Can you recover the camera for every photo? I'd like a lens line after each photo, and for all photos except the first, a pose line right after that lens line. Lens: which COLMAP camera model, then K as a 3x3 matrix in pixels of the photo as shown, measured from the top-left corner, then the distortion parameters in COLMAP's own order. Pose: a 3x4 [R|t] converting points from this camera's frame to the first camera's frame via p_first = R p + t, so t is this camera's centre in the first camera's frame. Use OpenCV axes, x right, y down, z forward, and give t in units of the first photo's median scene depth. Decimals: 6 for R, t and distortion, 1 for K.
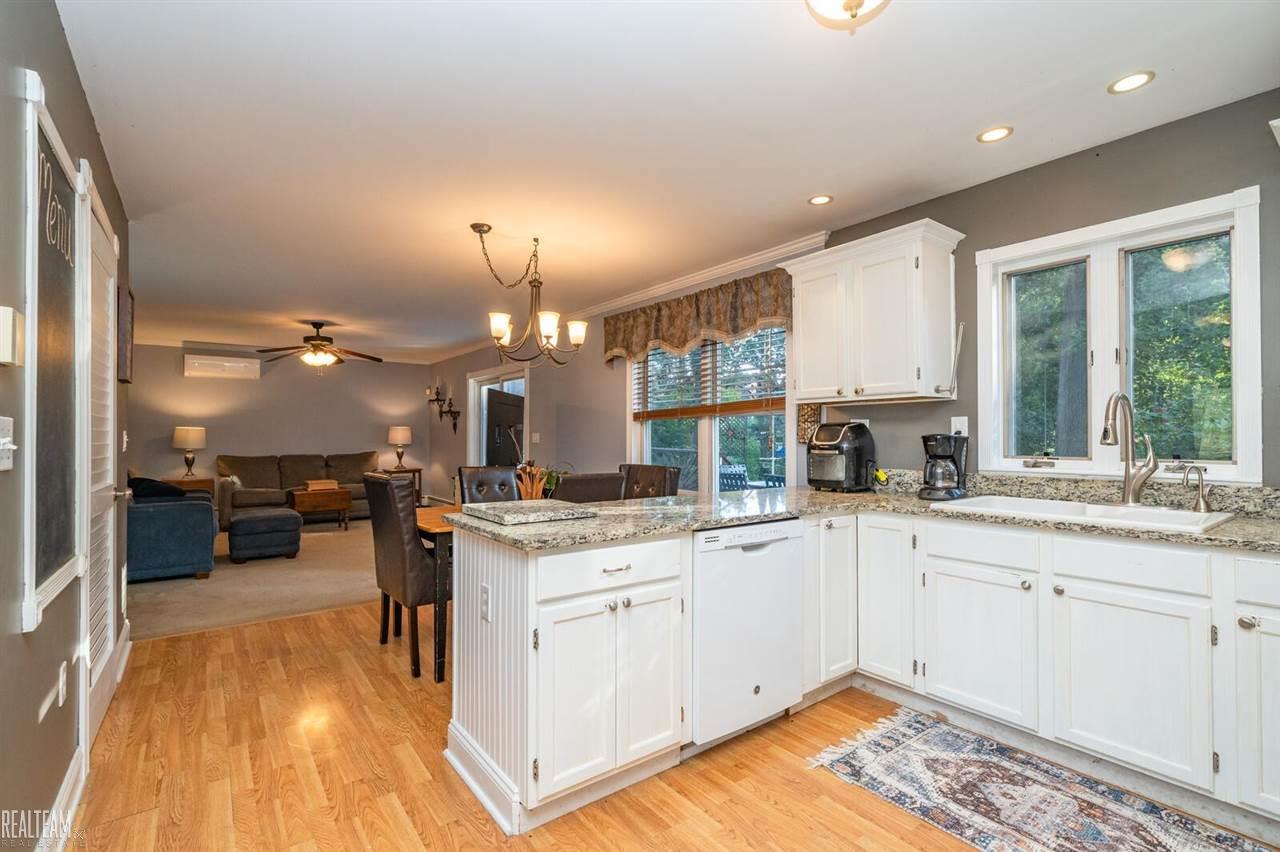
lens RADIAL K [[583.0, 0, 640.0], [0, 583.0, 426.0], [0, 0, 1]] dist [-0.000380, -0.000114]
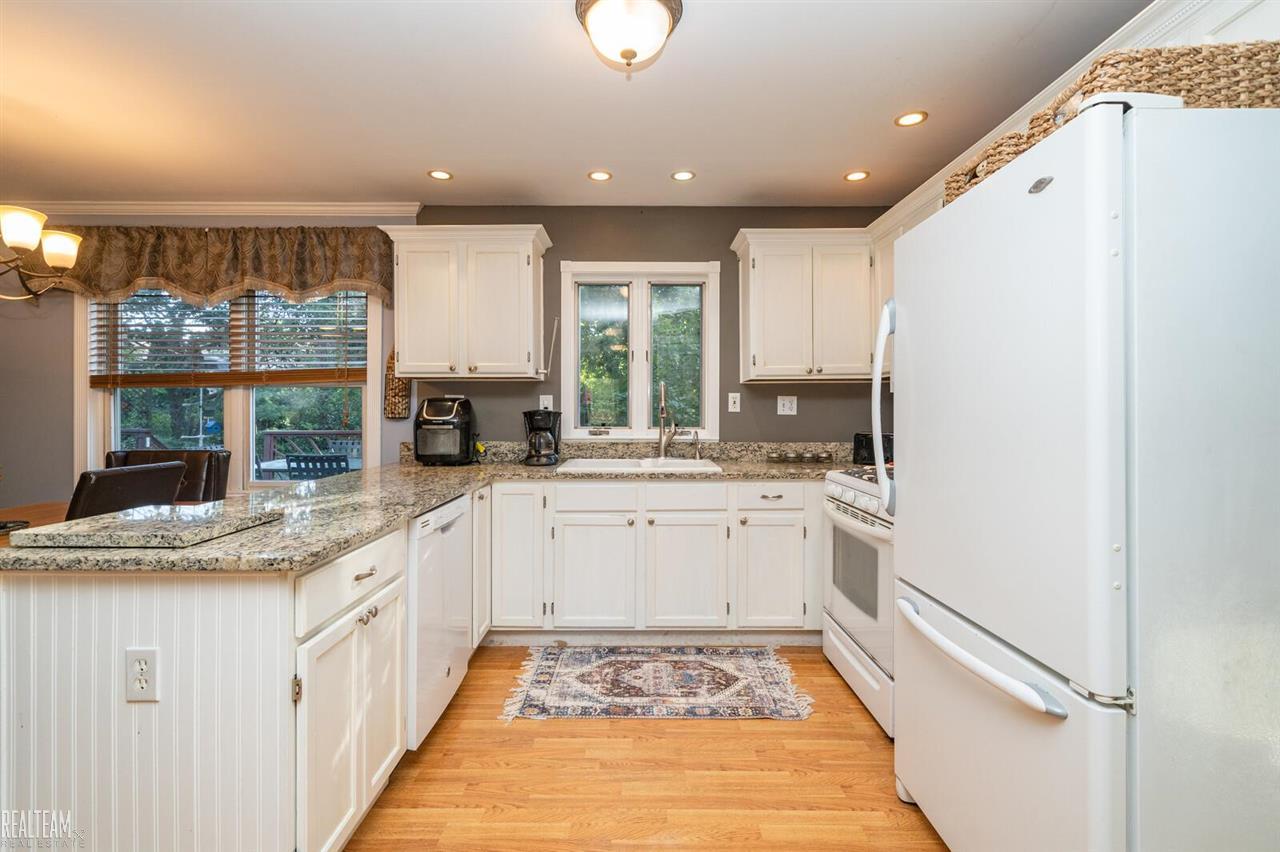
lens RADIAL K [[584.0, 0, 639.7], [0, 584.0, 407.5], [0, 0, 1]] dist [0.000142, 0.000205]
pose [[0.601107, 0.005037, 0.799153, -0.358989], [-0.016867, 0.999837, 0.006385, -0.001695], [-0.798991, -0.017317, 0.601094, 0.150450]]
